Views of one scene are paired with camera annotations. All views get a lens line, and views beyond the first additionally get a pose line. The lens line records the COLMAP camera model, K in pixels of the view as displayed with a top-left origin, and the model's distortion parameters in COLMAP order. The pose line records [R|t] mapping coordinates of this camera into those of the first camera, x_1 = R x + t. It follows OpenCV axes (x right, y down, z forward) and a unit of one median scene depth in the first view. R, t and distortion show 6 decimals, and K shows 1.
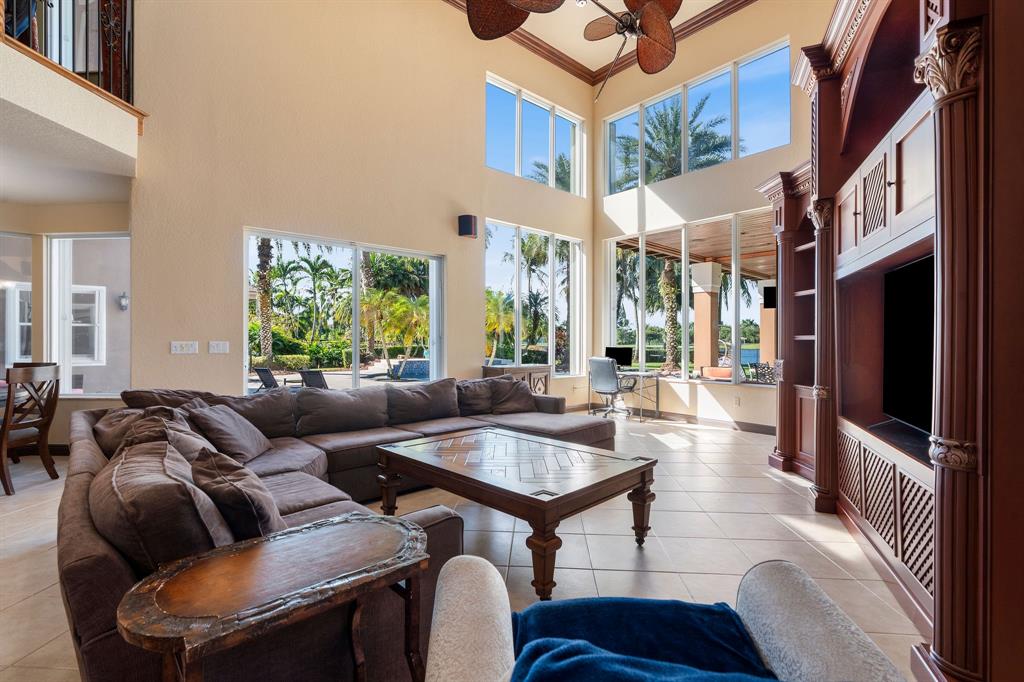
lens RADIAL K [[467.0, 0, 509.5], [0, 467.0, 342.4], [0, 0, 1]] dist [-0.000024, 0.000304]
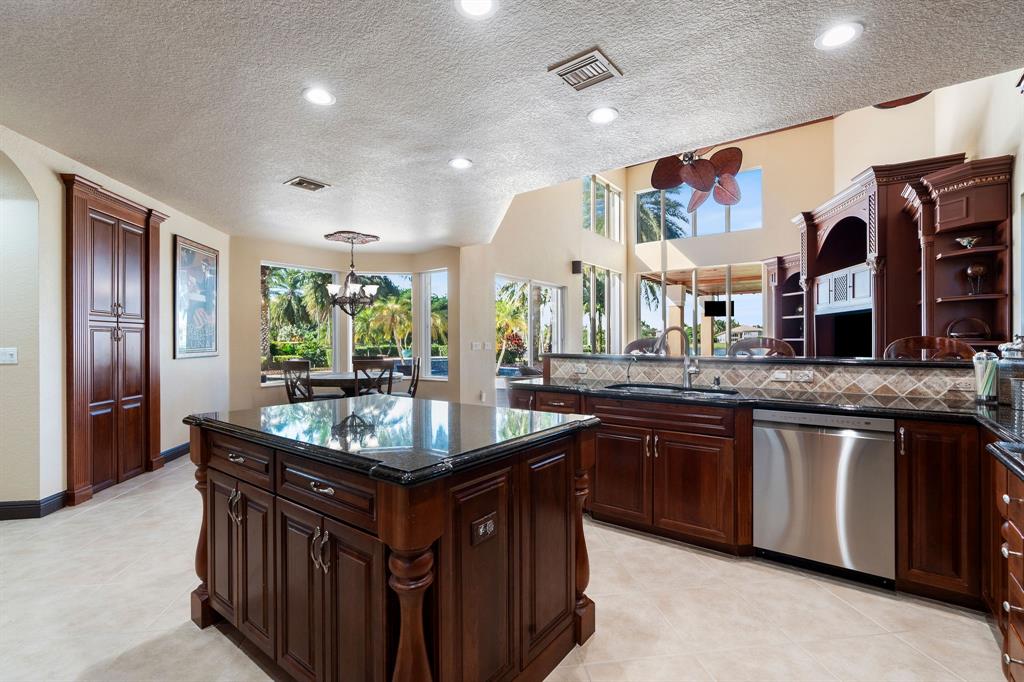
lens RADIAL K [[467.0, 0, 509.5], [0, 467.0, 342.4], [0, 0, 1]] dist [-0.000024, 0.000304]
pose [[0.979369, -0.003905, 0.202042, -0.627999], [0.003907, 0.999992, 0.000389, -0.002385], [-0.202042, 0.000408, 0.979377, -0.479536]]
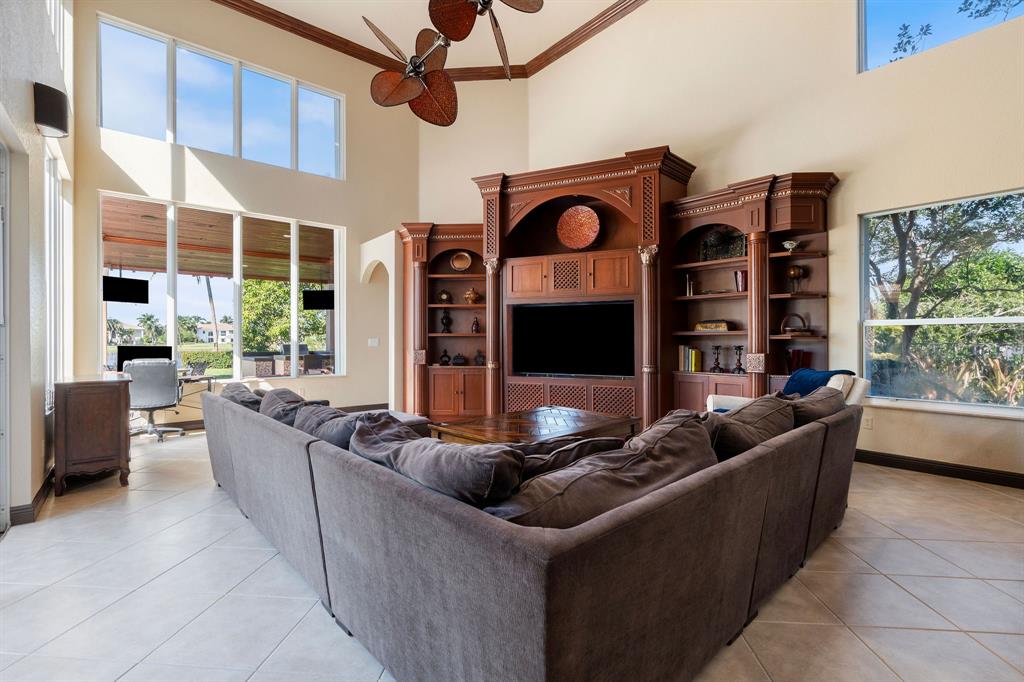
lens RADIAL K [[462.2, 0, 523.4], [0, 462.2, 334.0], [0, 0, 1]] dist [-0.001951, -0.000177]
pose [[0.002811, 0.004604, 0.999985, -0.592108], [0.001637, 0.999988, -0.004608, -0.001710], [-0.999995, 0.001650, 0.002803, 0.466159]]
